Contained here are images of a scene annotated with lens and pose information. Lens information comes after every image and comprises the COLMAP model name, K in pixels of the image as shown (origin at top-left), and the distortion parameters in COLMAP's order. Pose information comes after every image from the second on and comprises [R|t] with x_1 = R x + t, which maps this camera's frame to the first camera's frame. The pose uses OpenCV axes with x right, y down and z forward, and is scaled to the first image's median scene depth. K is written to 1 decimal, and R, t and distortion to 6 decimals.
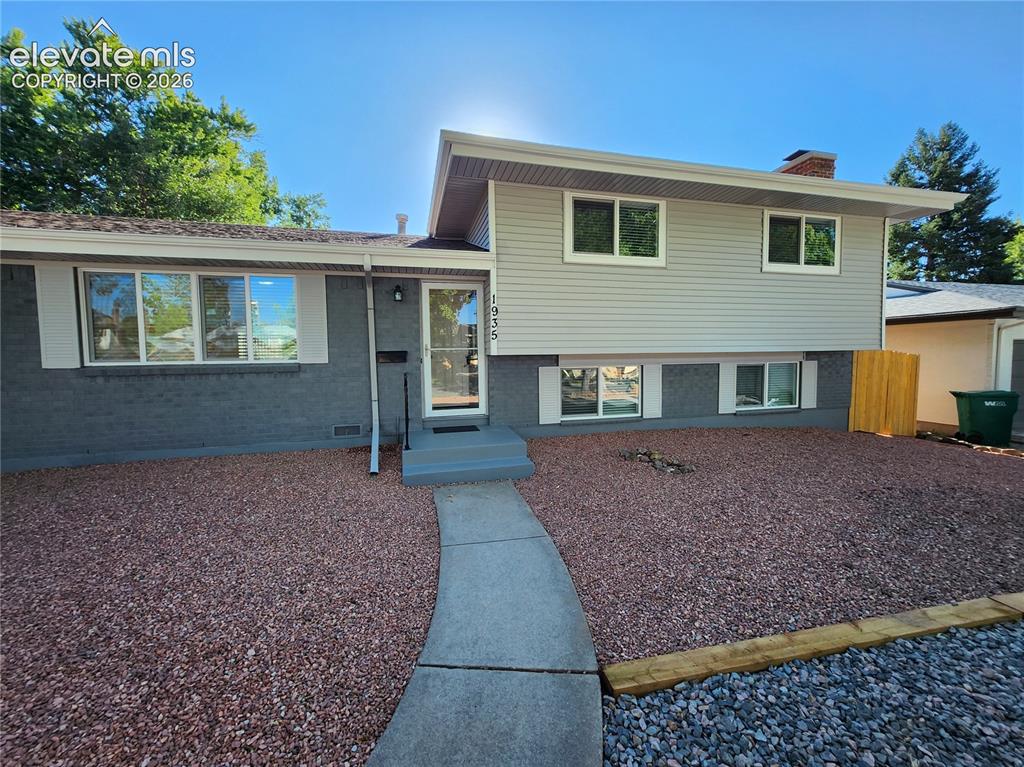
lens RADIAL K [[401.3, 0, 516.0], [0, 401.3, 378.5], [0, 0, 1]] dist [0.005786, -0.000167]
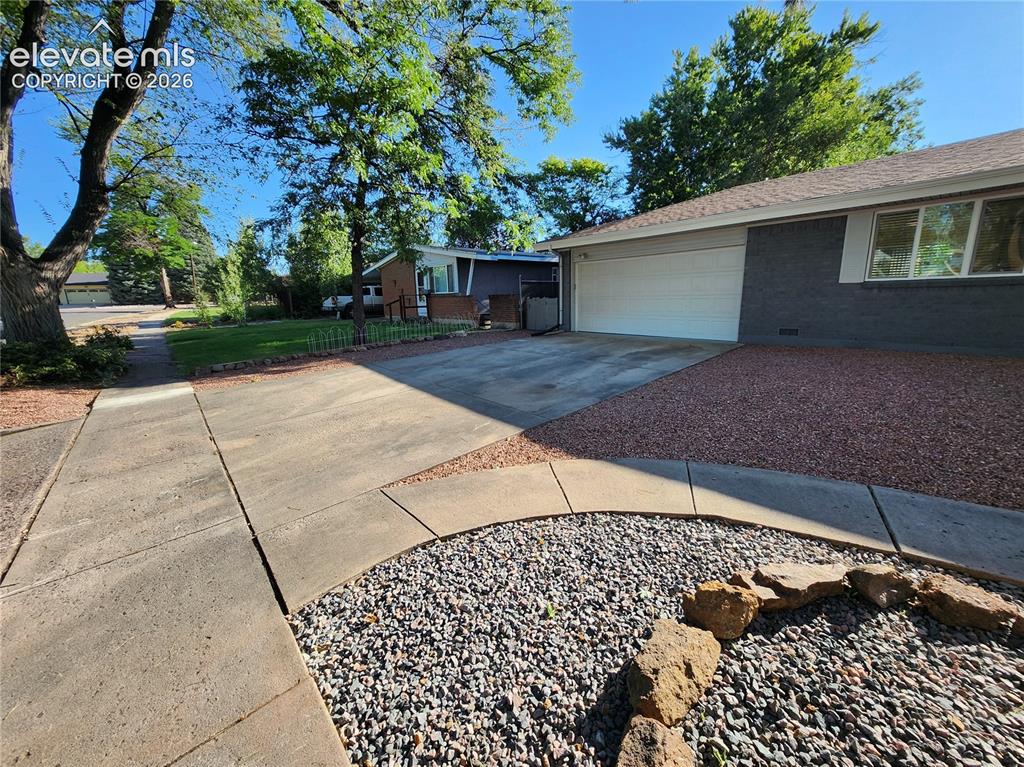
lens RADIAL K [[401.3, 0, 510.3], [0, 401.3, 378.8], [0, 0, 1]] dist [0.005786, -0.000167]
pose [[0.448212, 0.185668, -0.874433, -0.190238], [-0.034925, 0.981083, 0.190412, 0.058270], [0.893245, -0.054805, 0.446218, -0.595589]]
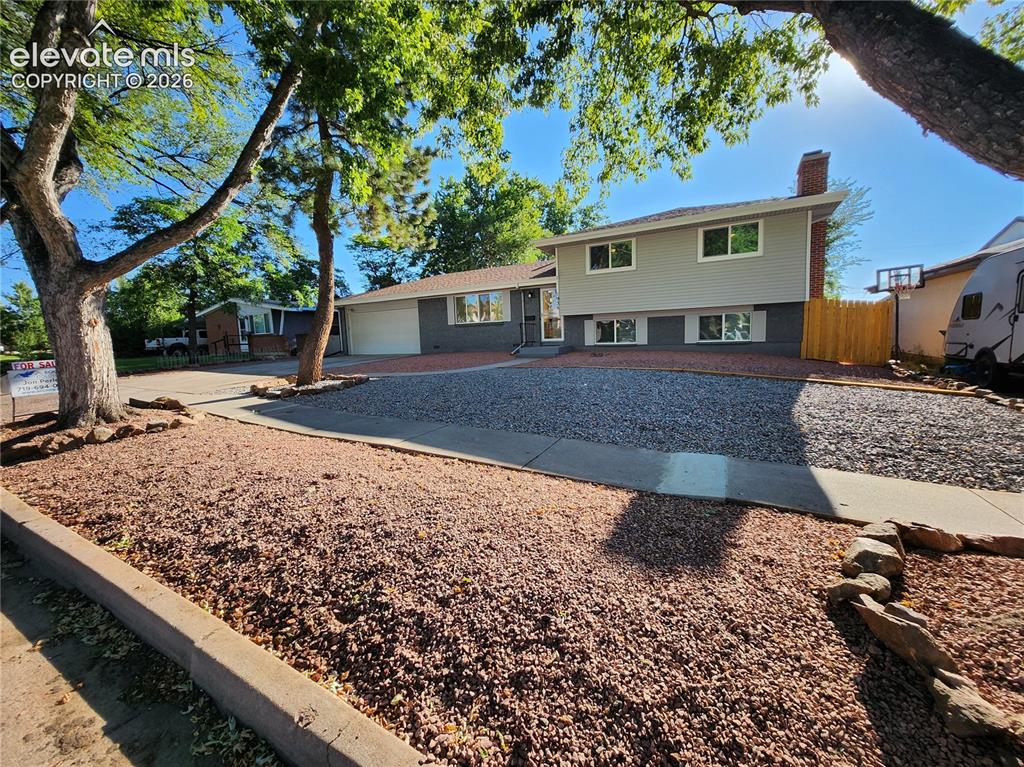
lens RADIAL K [[401.3, 0, 509.5], [0, 401.3, 380.6], [0, 0, 1]] dist [0.005786, -0.000167]
pose [[0.728706, 0.061060, -0.682099, 1.182479], [-0.014238, 0.997153, 0.074052, 0.134691], [0.684679, -0.044250, 0.727500, -0.877456]]
